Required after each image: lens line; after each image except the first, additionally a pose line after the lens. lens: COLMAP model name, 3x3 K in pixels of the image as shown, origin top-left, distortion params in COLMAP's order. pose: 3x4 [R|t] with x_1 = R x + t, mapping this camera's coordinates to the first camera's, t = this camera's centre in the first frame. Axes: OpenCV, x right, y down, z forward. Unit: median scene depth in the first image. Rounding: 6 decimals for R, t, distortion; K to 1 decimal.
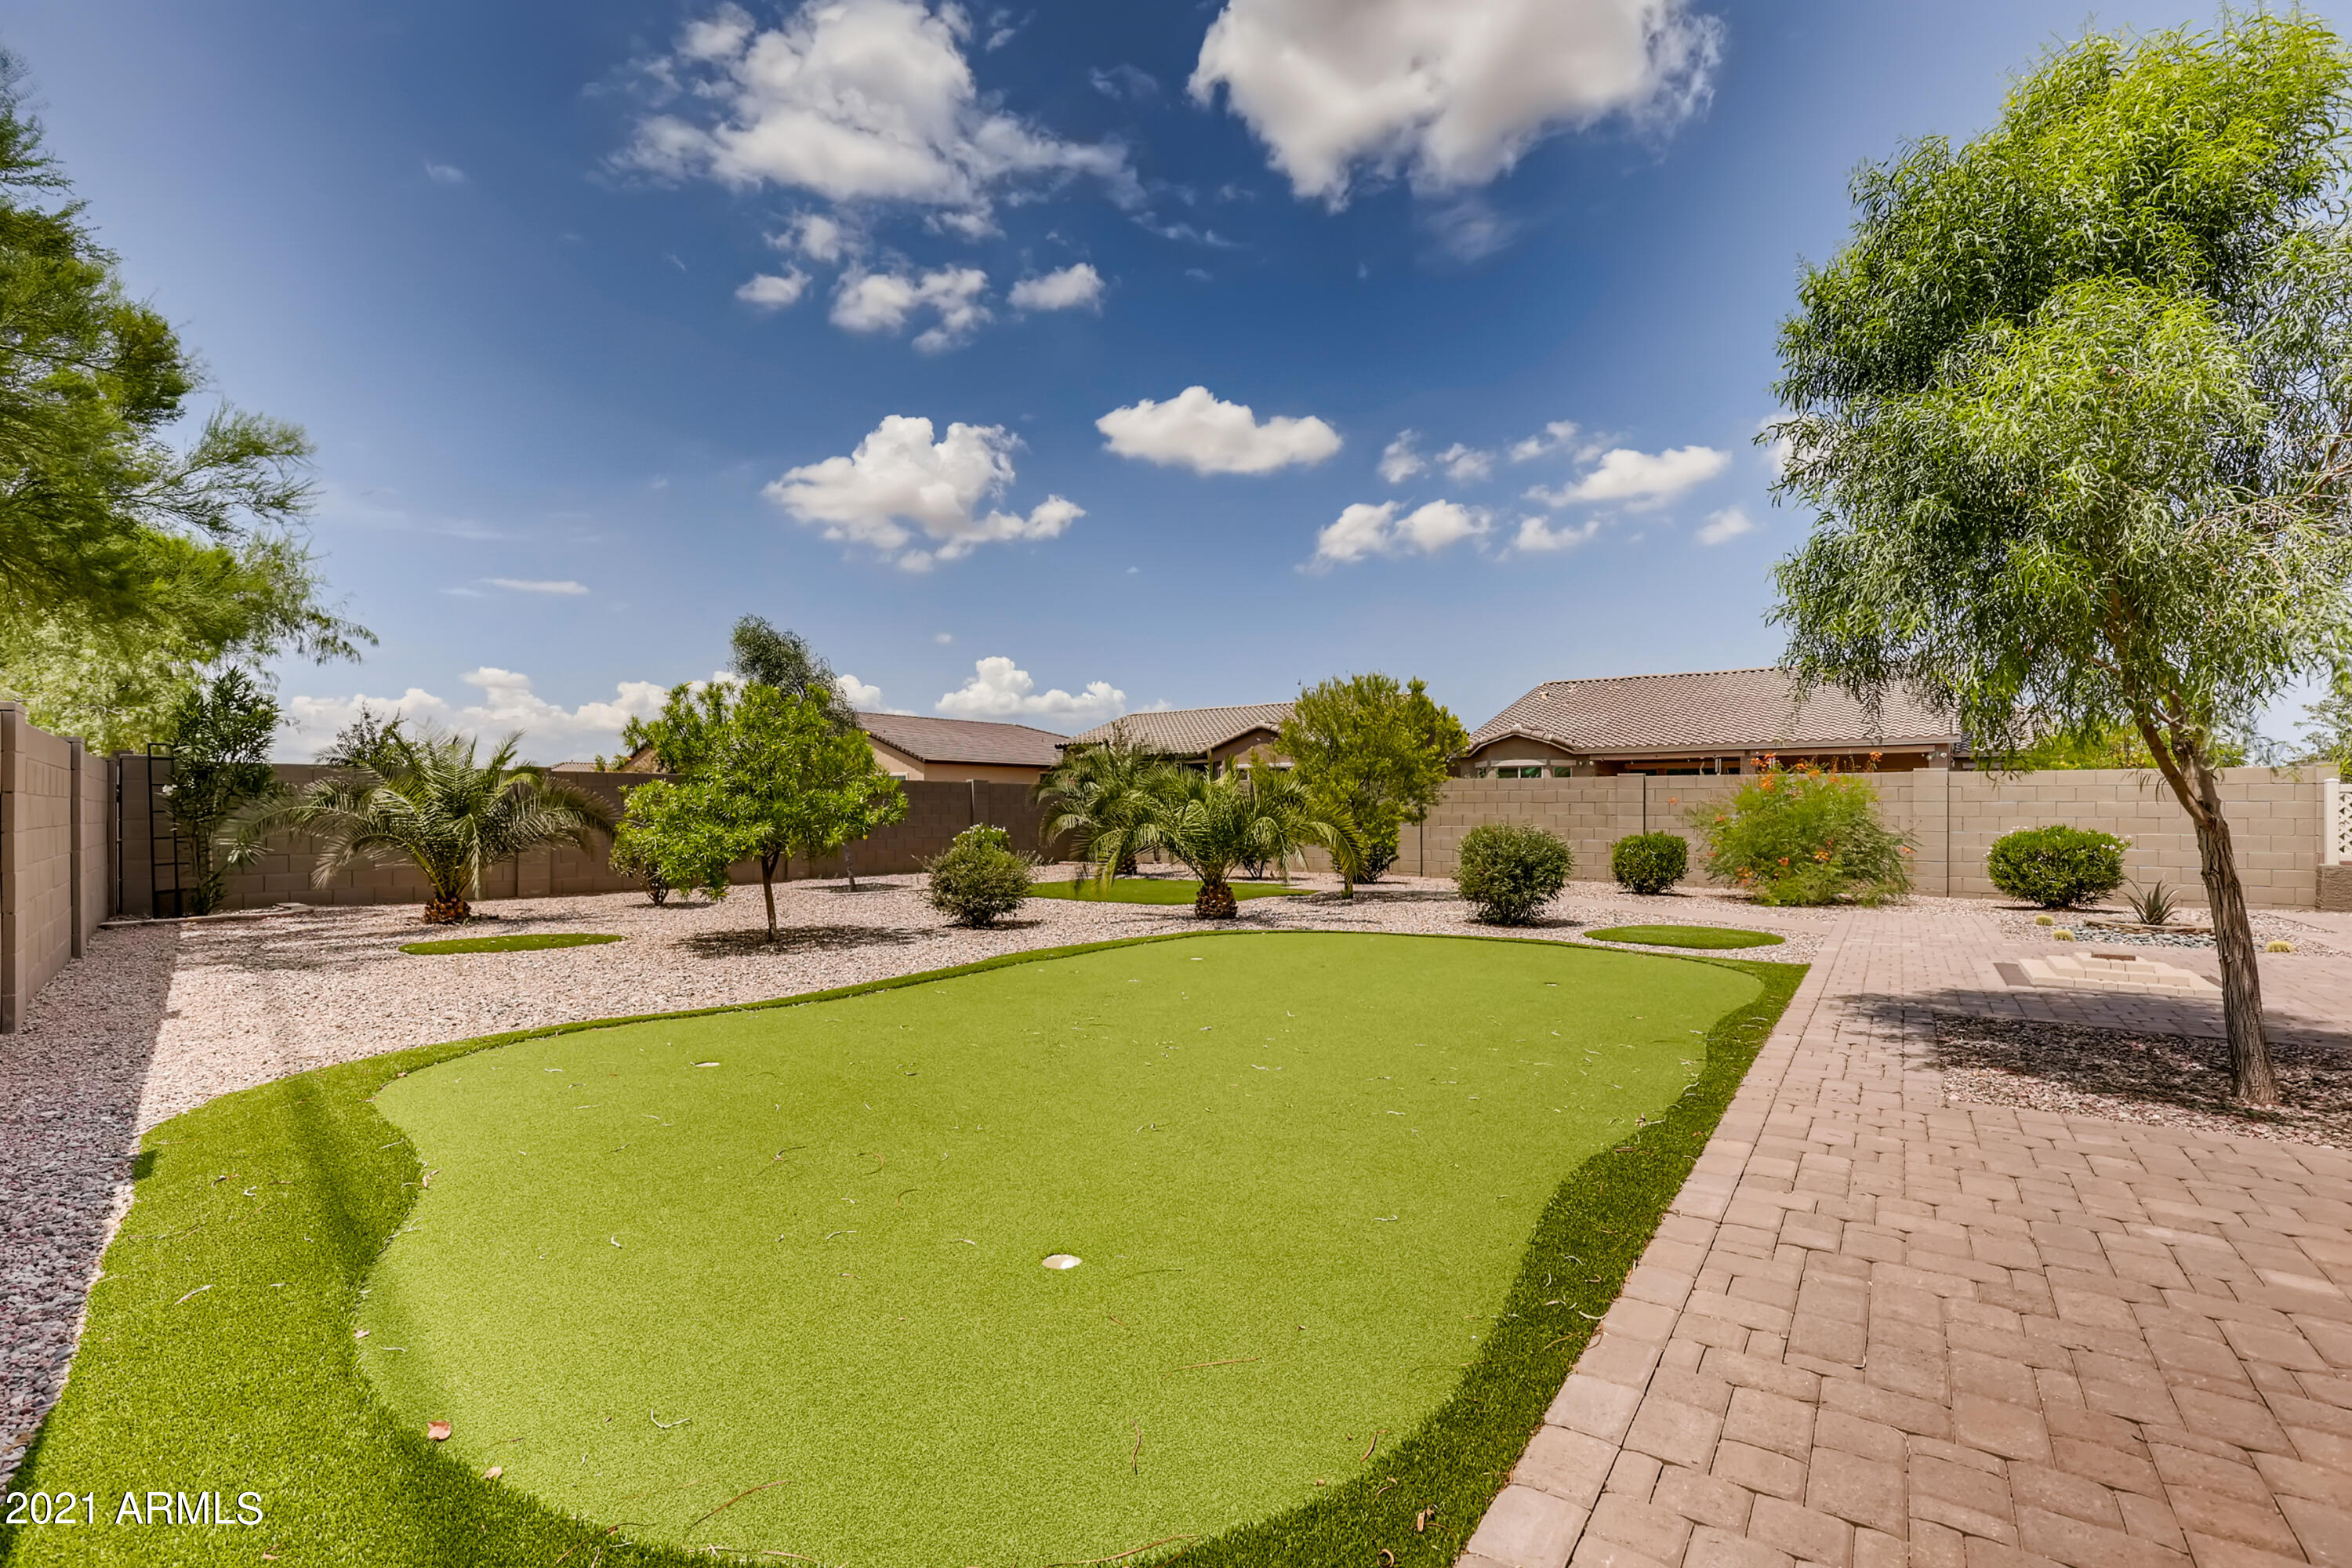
lens RADIAL K [[1083.6, 0, 1175.6], [0, 1083.6, 813.1], [0, 0, 1]] dist [0.000370, 0.004720]
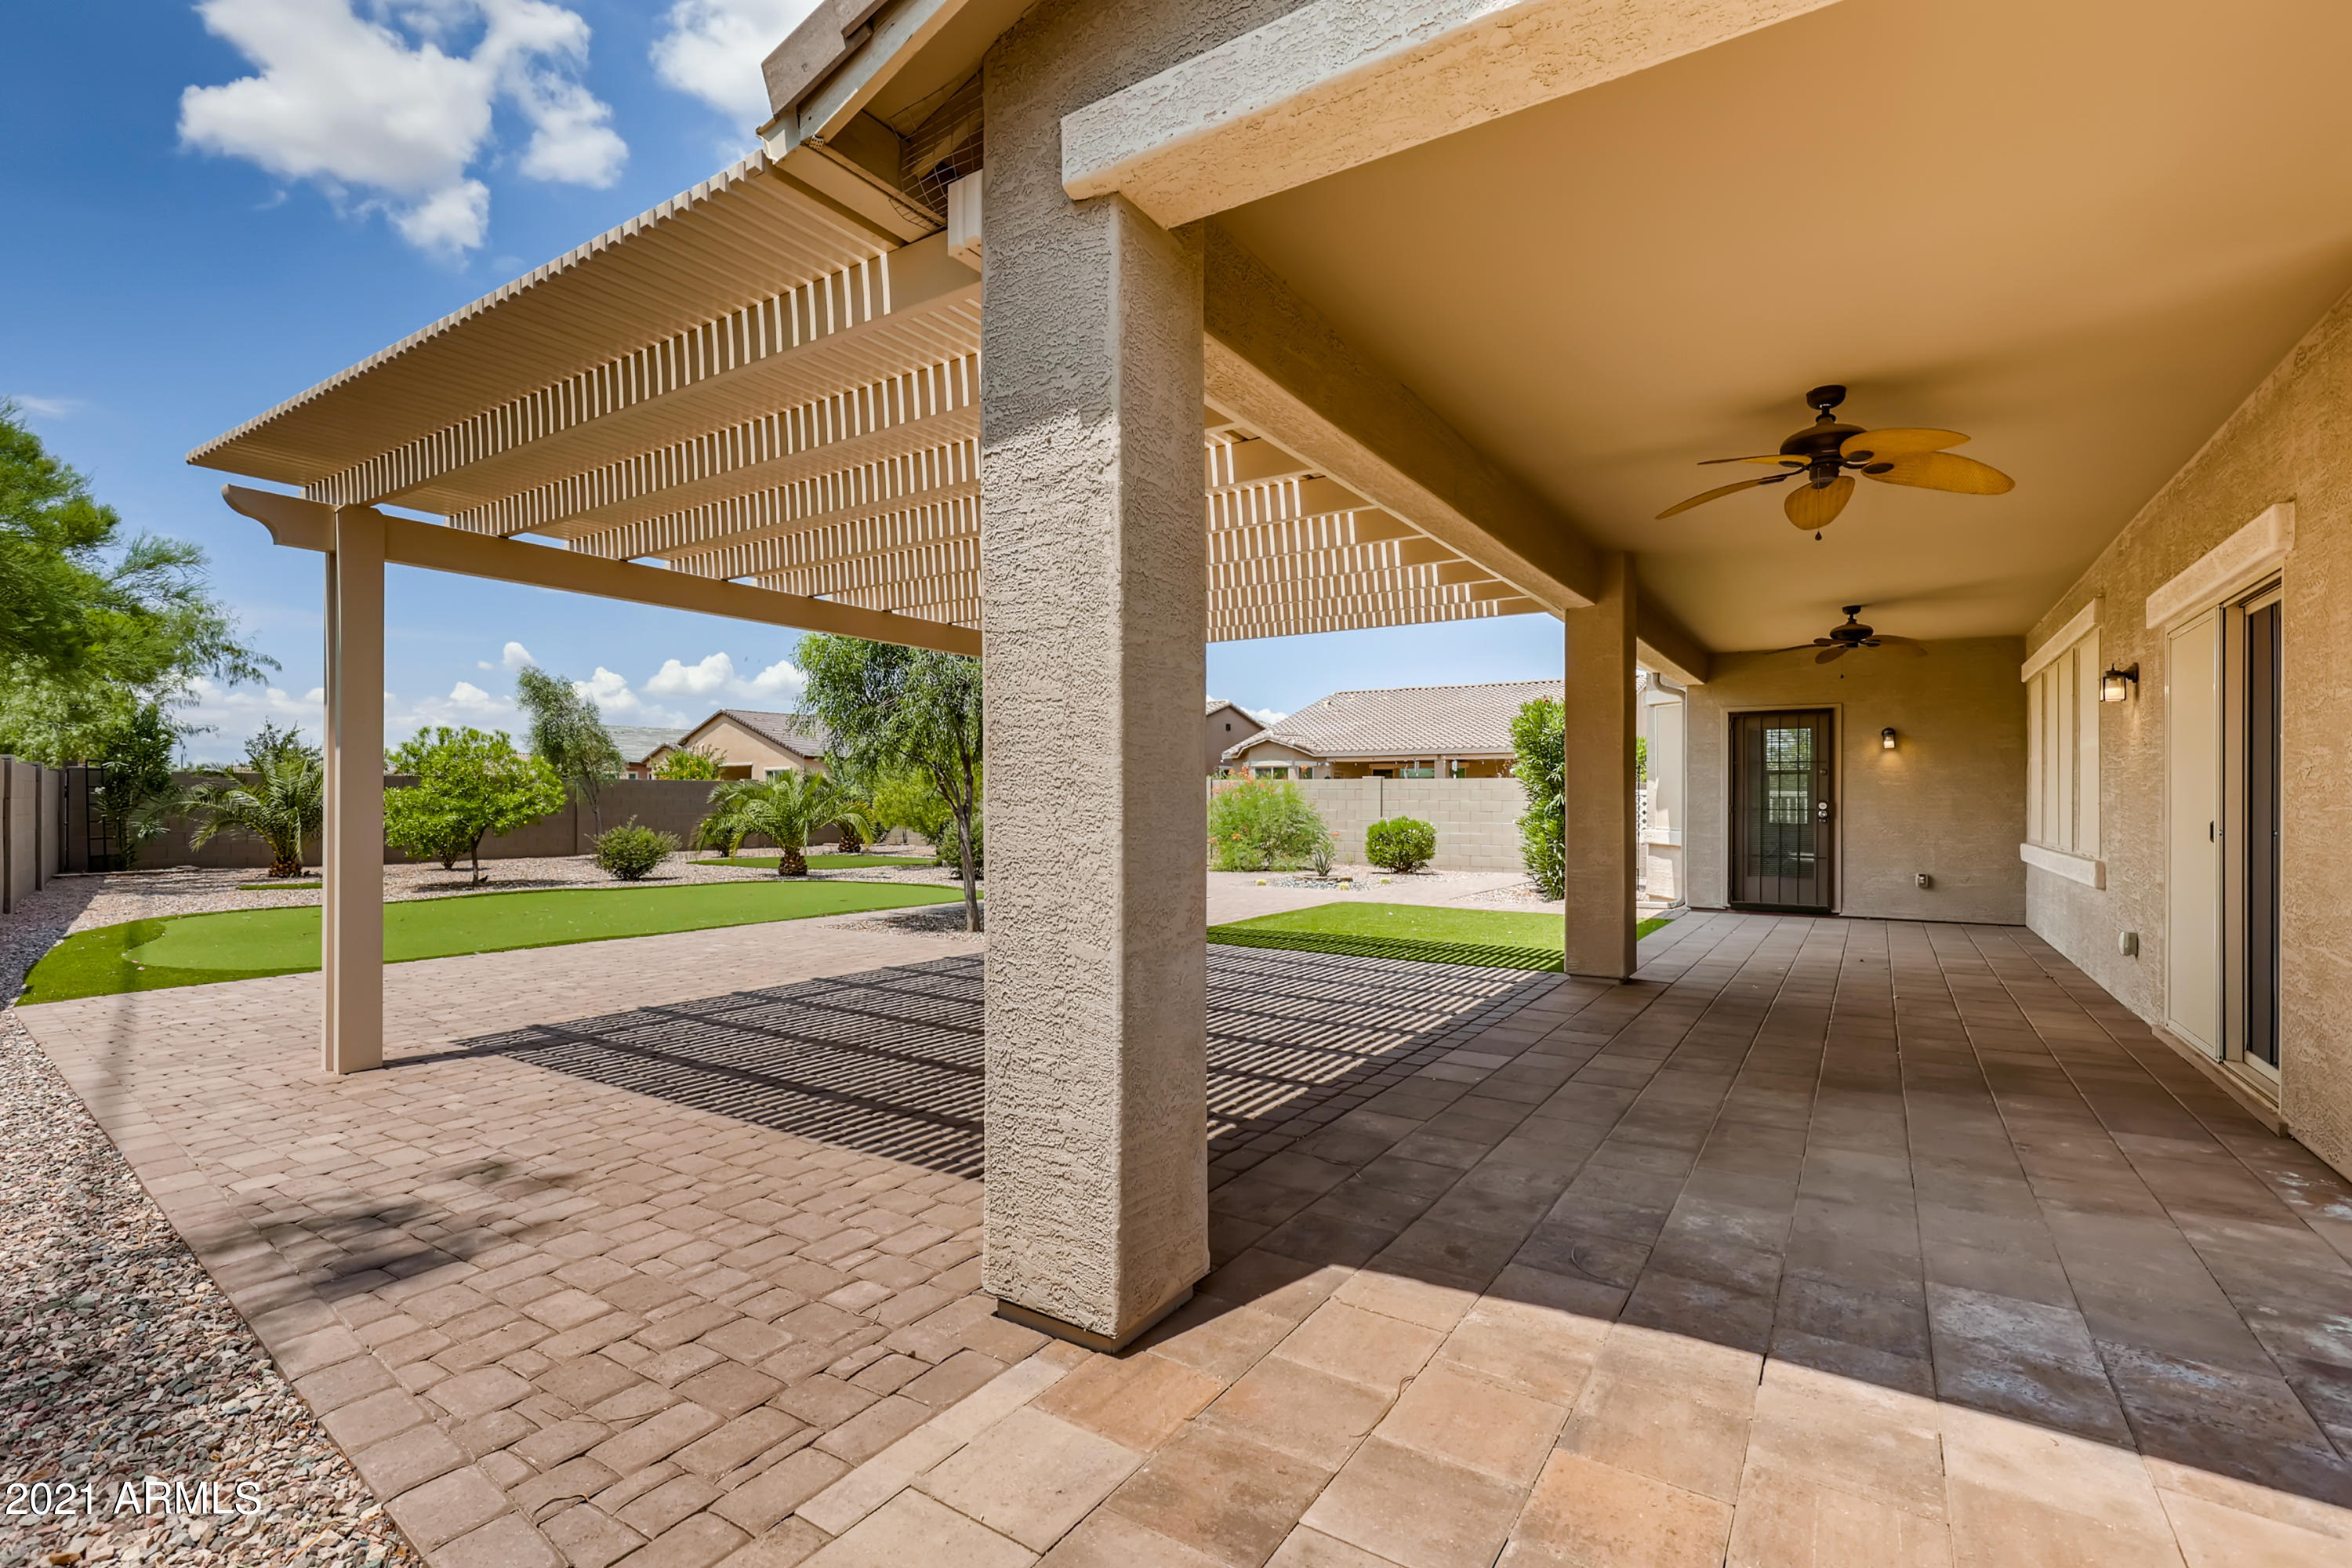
lens RADIAL K [[1083.6, 0, 1172.9], [0, 1083.6, 795.8], [0, 0, 1]] dist [0.000370, 0.004720]
pose [[0.999821, 0.004565, 0.018339, 0.512940], [-0.004440, 0.999967, -0.006845, -0.008450], [-0.018370, 0.006763, 0.999808, -0.516310]]
